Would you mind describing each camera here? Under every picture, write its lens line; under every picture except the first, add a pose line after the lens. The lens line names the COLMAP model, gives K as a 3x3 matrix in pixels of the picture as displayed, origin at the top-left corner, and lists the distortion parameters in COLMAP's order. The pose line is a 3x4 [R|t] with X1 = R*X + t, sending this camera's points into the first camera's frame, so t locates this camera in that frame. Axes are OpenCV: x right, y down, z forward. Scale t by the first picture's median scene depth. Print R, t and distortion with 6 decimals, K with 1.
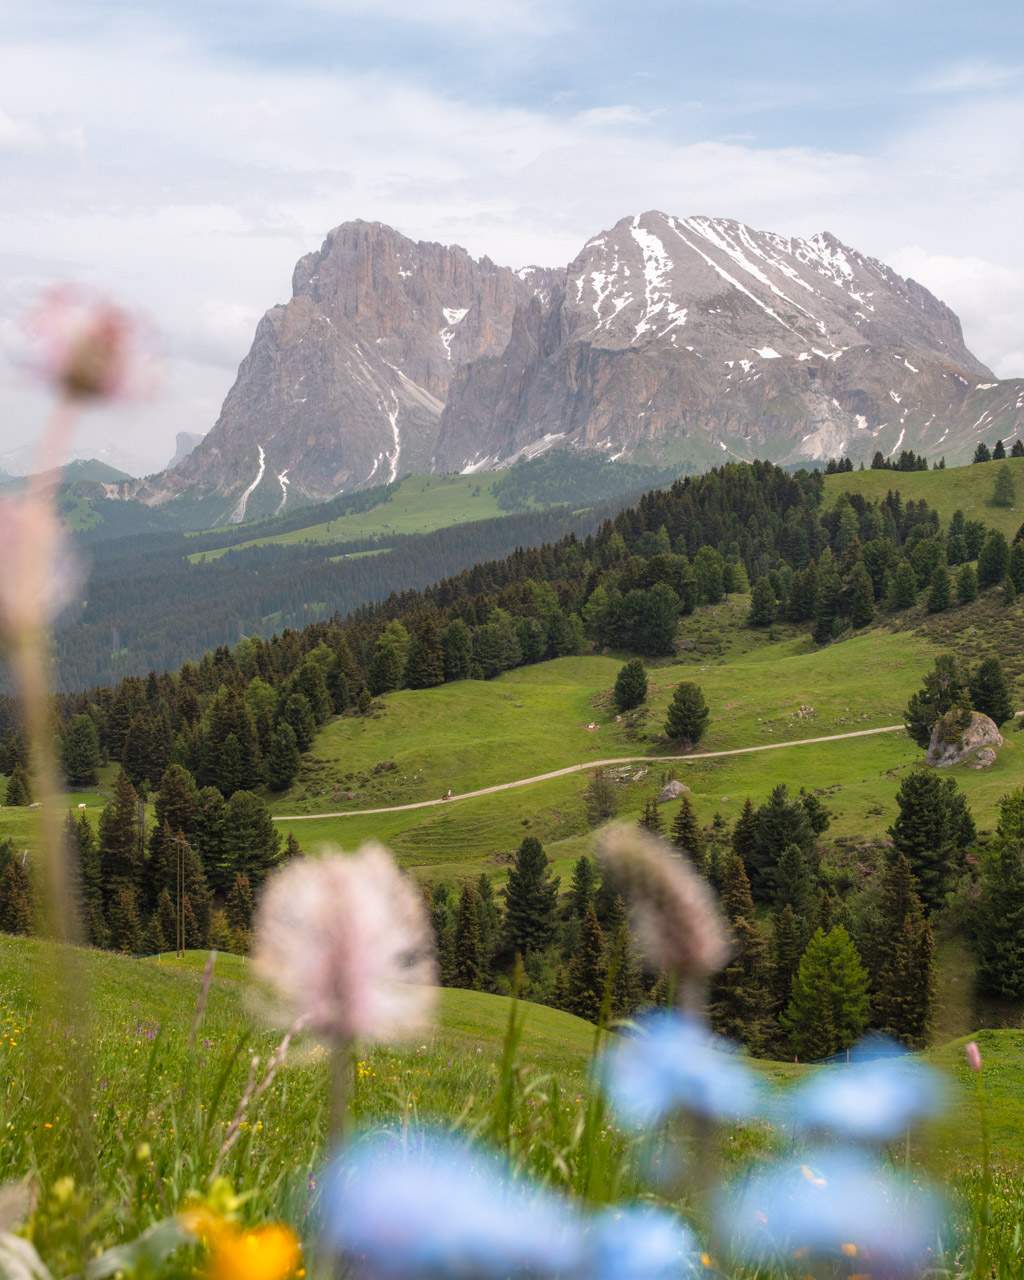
lens RADIAL K [[1616.8, 0, 541.6], [0, 1616.8, 728.3], [0, 0, 1]] dist [-0.005572, -0.010951]
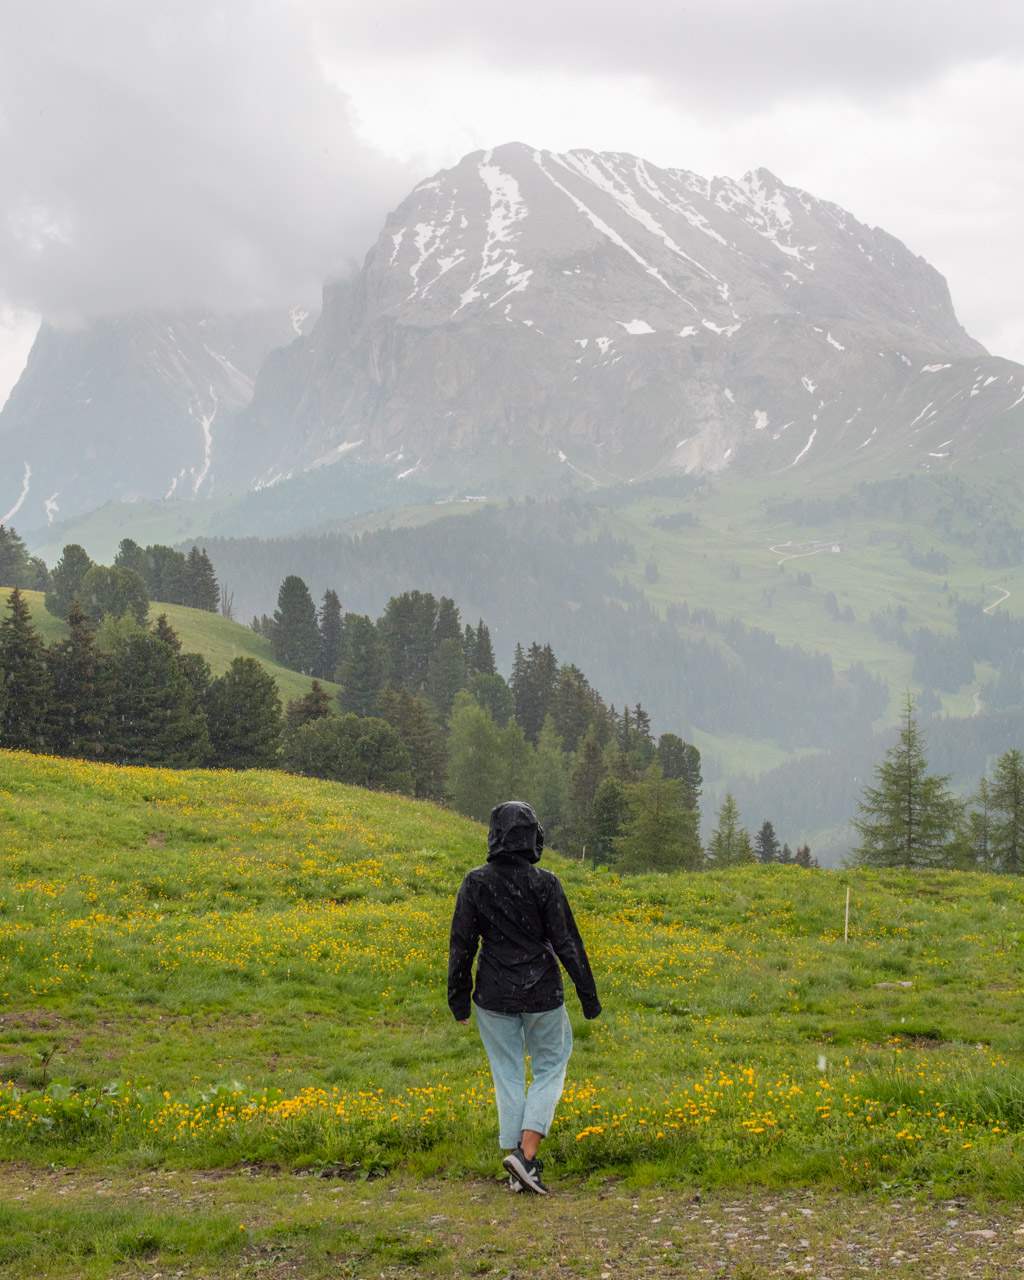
lens RADIAL K [[1963.2, 0, 512.0], [0, 1963.2, 640.0], [0, 0, 1]] dist [-0.001144, -0.048697]
pose [[0.999168, -0.009627, -0.039620, 0.109598], [0.006548, 0.997001, -0.077115, -0.024025], [0.040243, 0.076791, 0.996235, 0.126136]]
